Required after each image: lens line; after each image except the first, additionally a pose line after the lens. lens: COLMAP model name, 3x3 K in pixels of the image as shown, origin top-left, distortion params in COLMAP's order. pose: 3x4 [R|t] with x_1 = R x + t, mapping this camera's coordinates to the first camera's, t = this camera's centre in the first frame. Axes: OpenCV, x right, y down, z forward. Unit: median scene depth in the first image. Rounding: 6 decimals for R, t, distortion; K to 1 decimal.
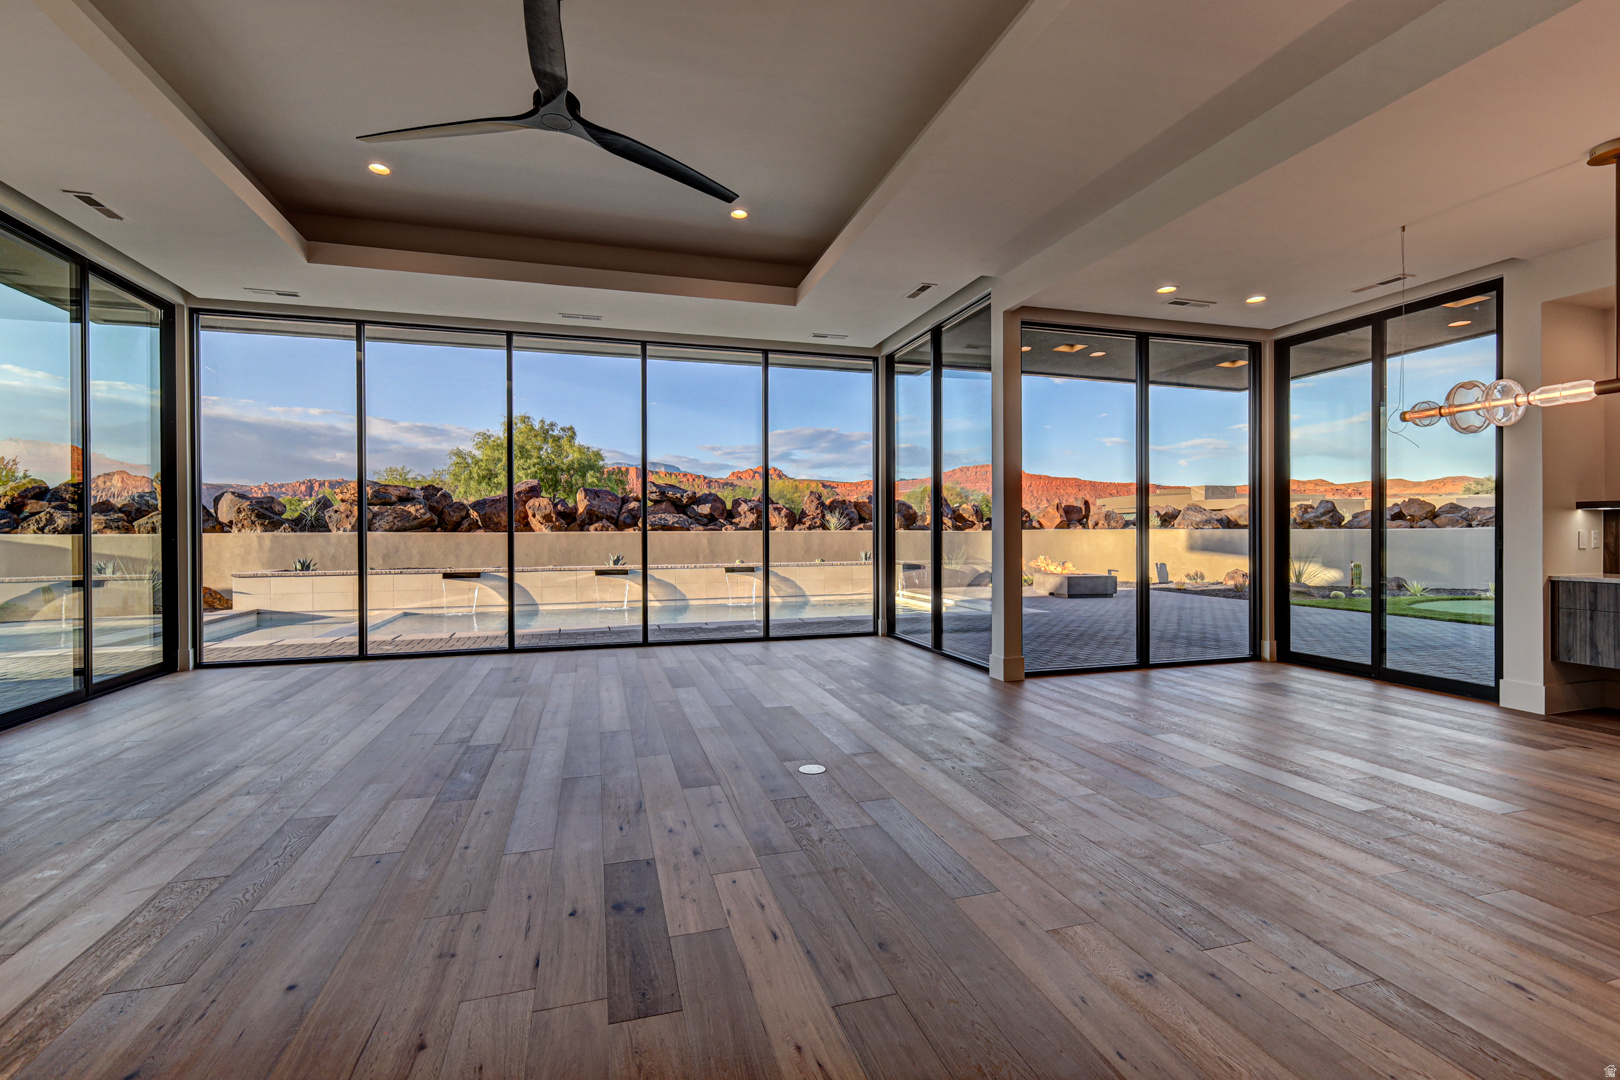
lens RADIAL K [[720.9, 0, 810.0], [0, 720.9, 540.0], [0, 0, 1]] dist [0.000484, 0.000103]
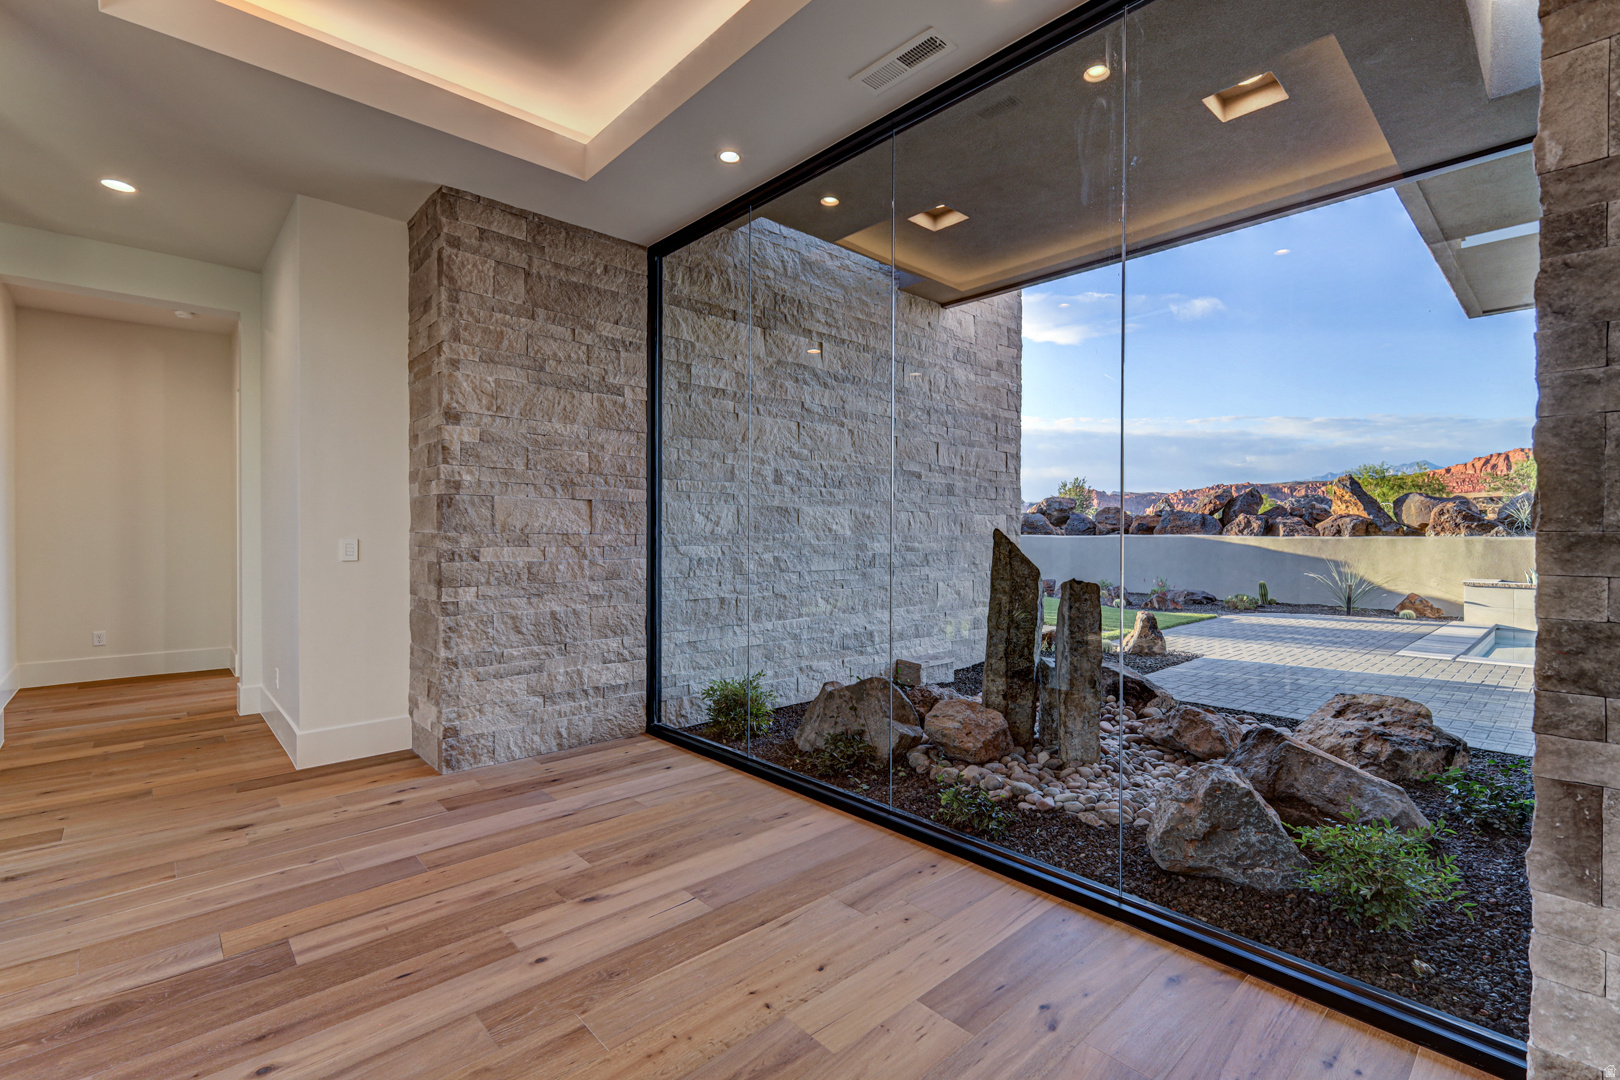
lens RADIAL K [[720.9, 0, 810.0], [0, 720.9, 540.0], [0, 0, 1]] dist [0.000484, 0.000103]
pose [[0.441667, 0.017266, -0.897013, -0.315296], [-0.020010, 0.999756, 0.009391, 0.001823], [0.896956, 0.013801, 0.441904, -0.132658]]
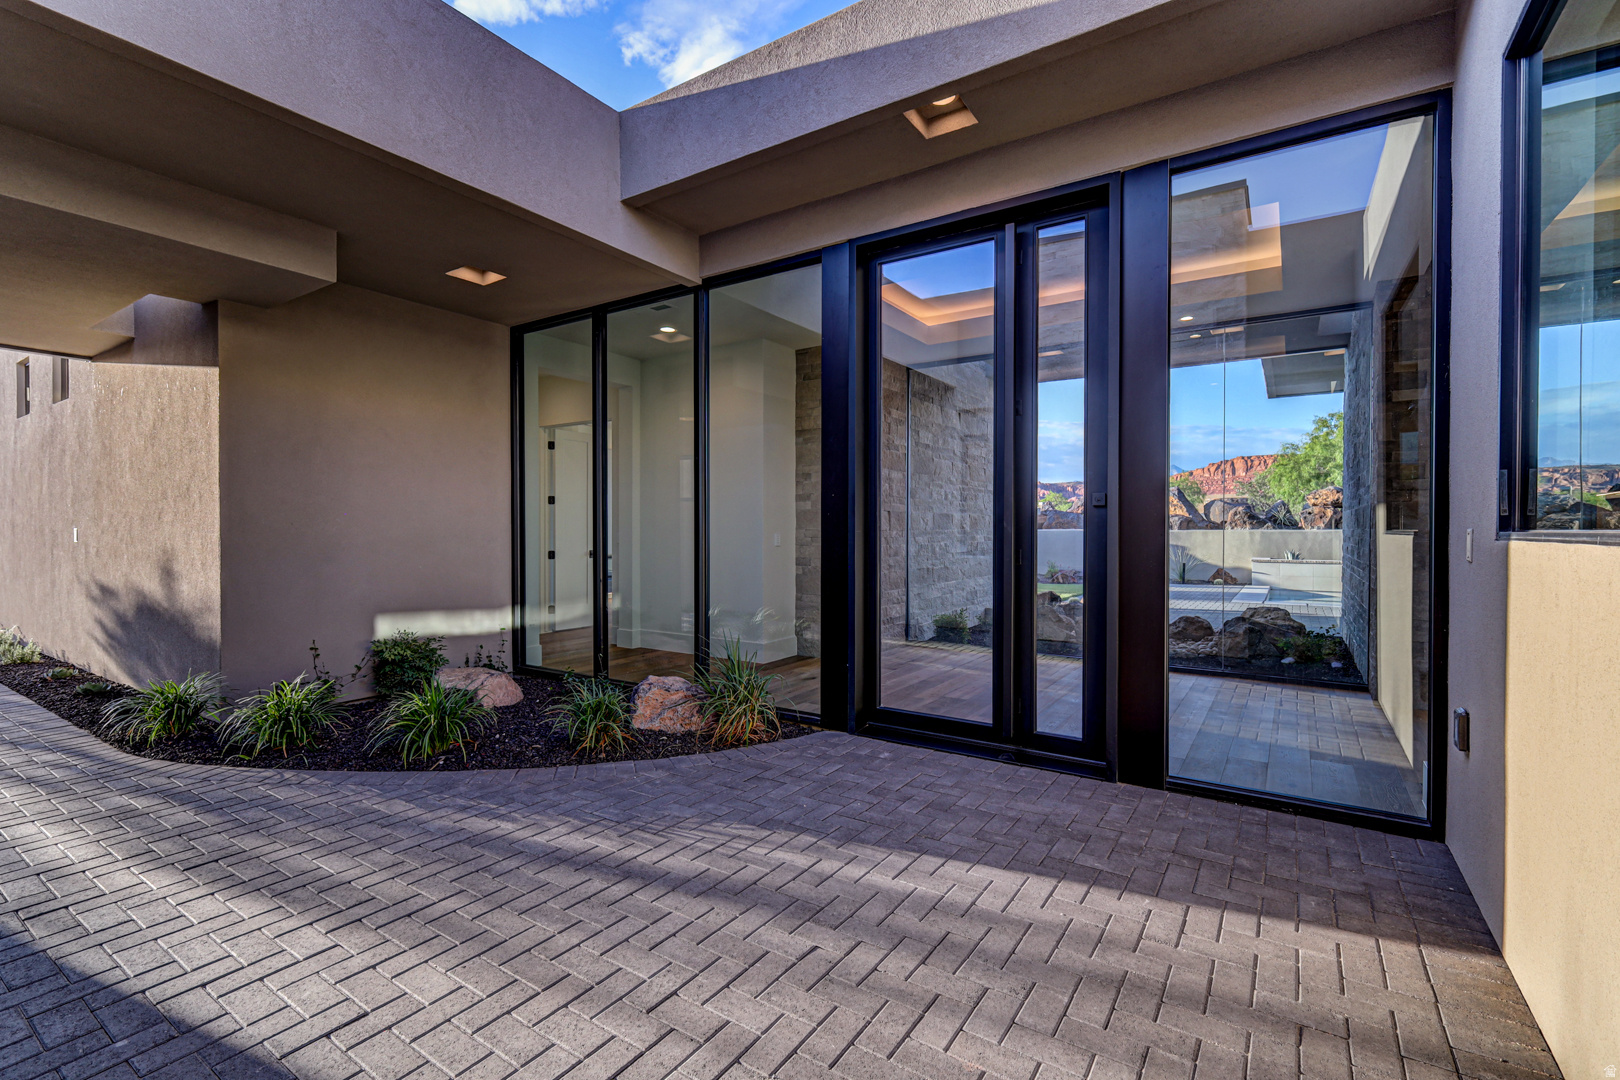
lens RADIAL K [[720.9, 0, 810.0], [0, 720.9, 540.0], [0, 0, 1]] dist [0.000484, 0.000103]
pose [[0.639896, 0.015989, -0.768295, -0.252615], [-0.013424, 0.999864, 0.009627, 0.007035], [0.768344, 0.004153, 0.640023, -0.491108]]
